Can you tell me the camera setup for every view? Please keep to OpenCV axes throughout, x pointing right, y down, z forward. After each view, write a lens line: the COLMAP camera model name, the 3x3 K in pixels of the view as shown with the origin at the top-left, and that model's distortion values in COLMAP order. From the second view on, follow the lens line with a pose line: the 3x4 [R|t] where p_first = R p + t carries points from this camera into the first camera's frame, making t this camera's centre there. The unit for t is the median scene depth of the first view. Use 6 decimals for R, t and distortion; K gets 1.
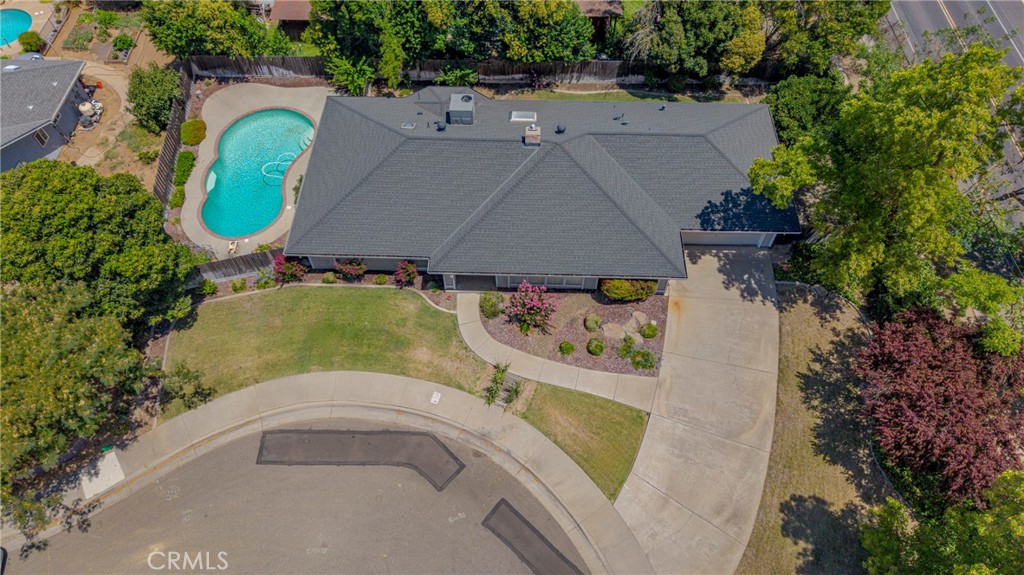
lens RADIAL K [[695.5, 0, 512.2], [0, 695.5, 287.5], [0, 0, 1]] dist [-0.008496, 0.000503]
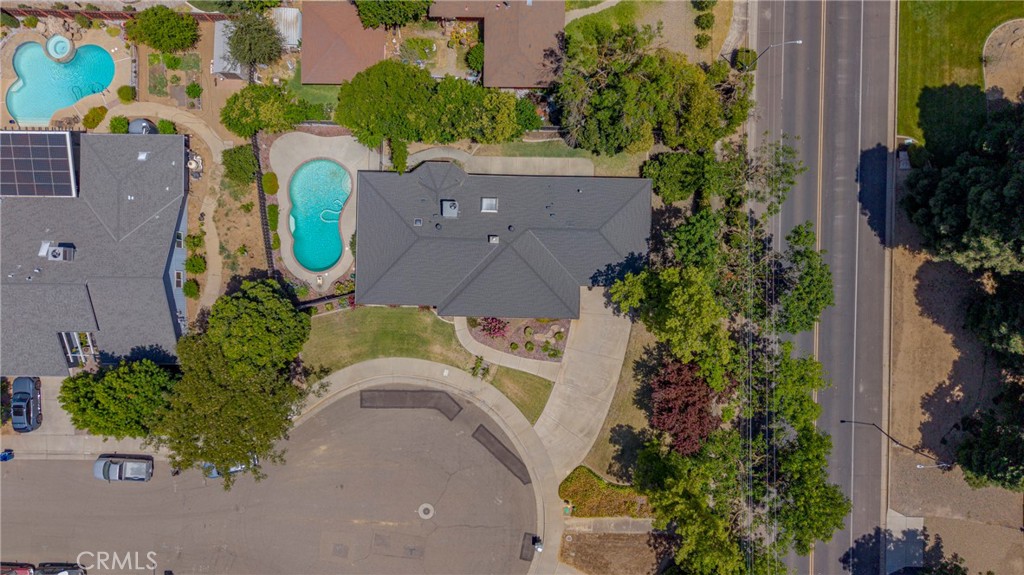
lens RADIAL K [[695.5, 0, 518.1], [0, 695.5, 285.1], [0, 0, 1]] dist [-0.008496, 0.000503]
pose [[0.999965, -0.006230, 0.005629, 0.081161], [0.001976, 0.826188, 0.563391, -1.124200], [-0.008161, -0.563360, 0.826171, -0.462747]]
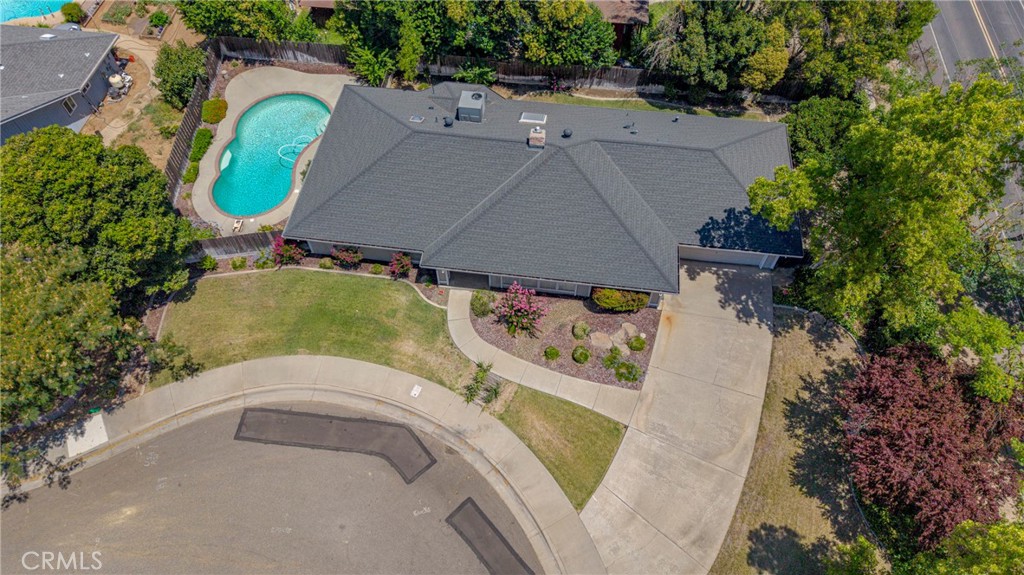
lens RADIAL K [[695.5, 0, 512.3], [0, 695.5, 287.4], [0, 0, 1]] dist [-0.008496, 0.000503]
pose [[0.994965, 0.084166, -0.054409, 0.069656], [-0.084214, 0.996447, 0.001424, -0.003530], [0.054336, 0.003165, 0.998518, 0.004101]]
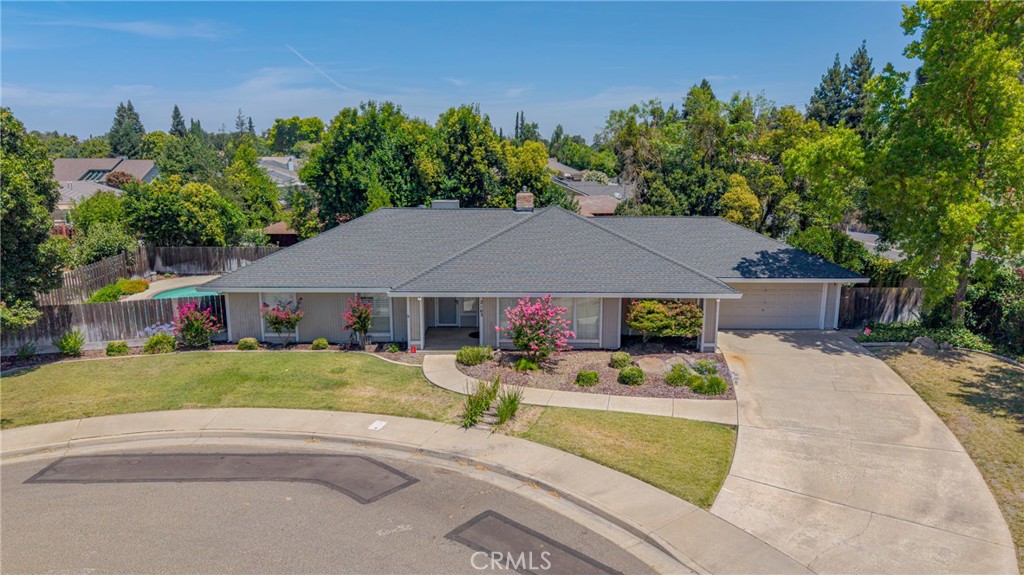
lens RADIAL K [[695.5, 0, 512.0], [0, 695.5, 259.5], [0, 0, 1]] dist [-0.008496, 0.000503]
pose [[0.999694, 0.002947, 0.024545, -0.008939], [0.015899, 0.683632, -0.729653, 0.496510], [-0.018930, 0.729821, 0.683376, 0.476532]]
